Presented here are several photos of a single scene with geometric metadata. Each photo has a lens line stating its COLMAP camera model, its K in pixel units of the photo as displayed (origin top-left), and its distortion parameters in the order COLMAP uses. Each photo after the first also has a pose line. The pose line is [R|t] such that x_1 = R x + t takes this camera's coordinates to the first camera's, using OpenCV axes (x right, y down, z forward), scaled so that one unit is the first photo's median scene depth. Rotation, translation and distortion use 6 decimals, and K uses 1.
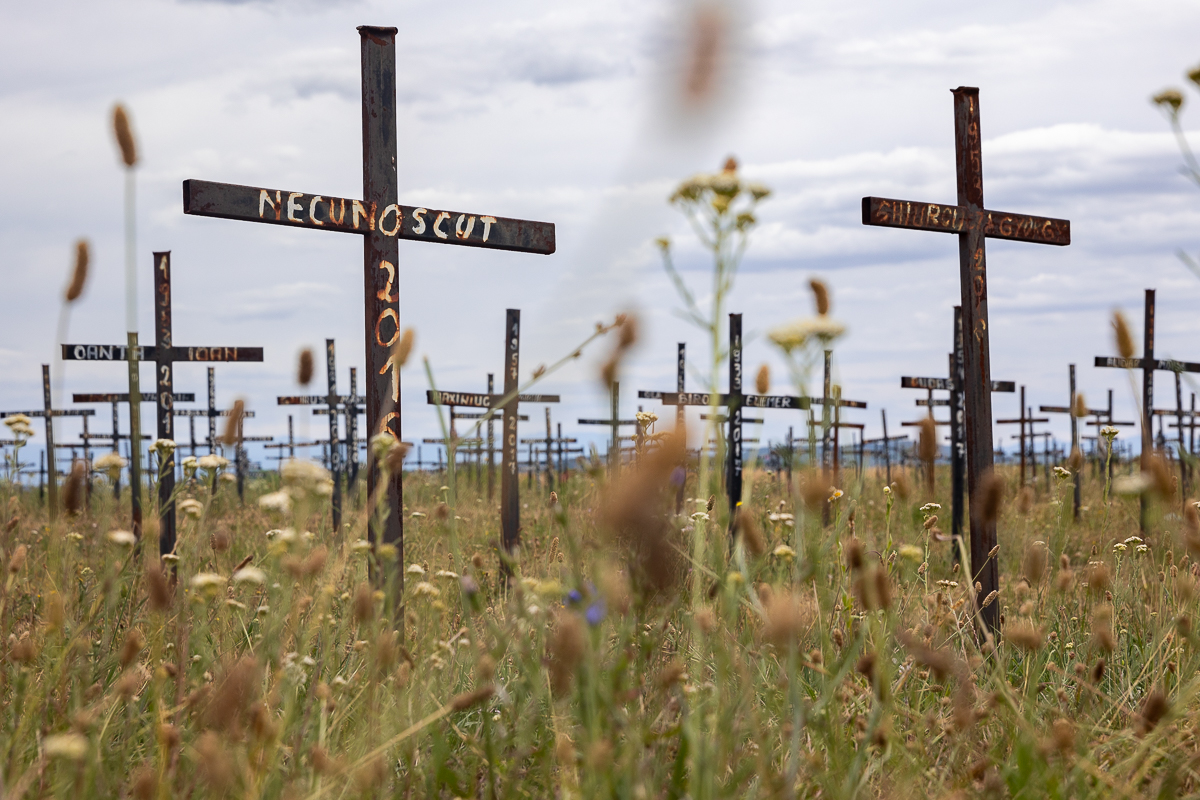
lens RADIAL K [[2303.8, 0, 600.9], [0, 2303.8, 401.7], [0, 0, 1]] dist [0.006262, 0.000000]
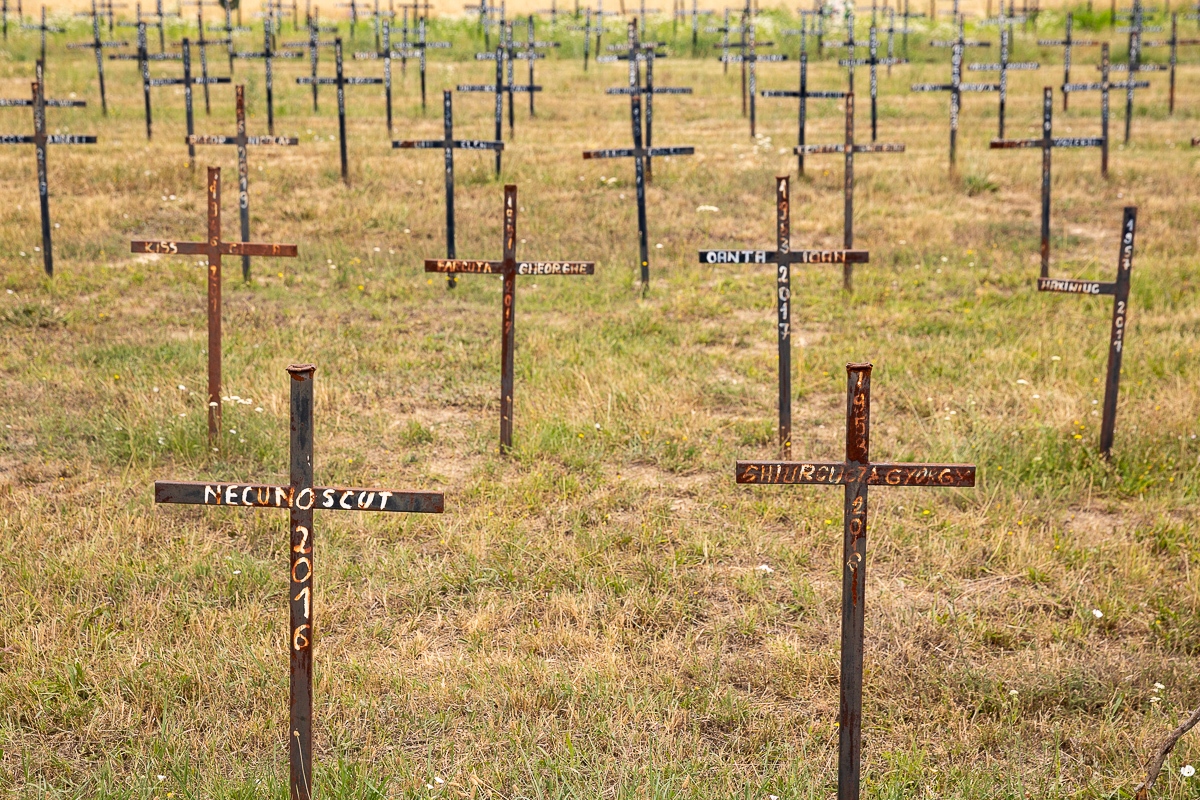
lens RADIAL K [[2090.9, 0, 599.4], [0, 2090.9, 398.8], [0, 0, 1]] dist [-0.024636, 0.000000]
pose [[0.789809, 0.146894, -0.595502, 0.830911], [0.013964, 0.966340, 0.256890, -0.473262], [0.613193, -0.211210, 0.761173, 0.103385]]
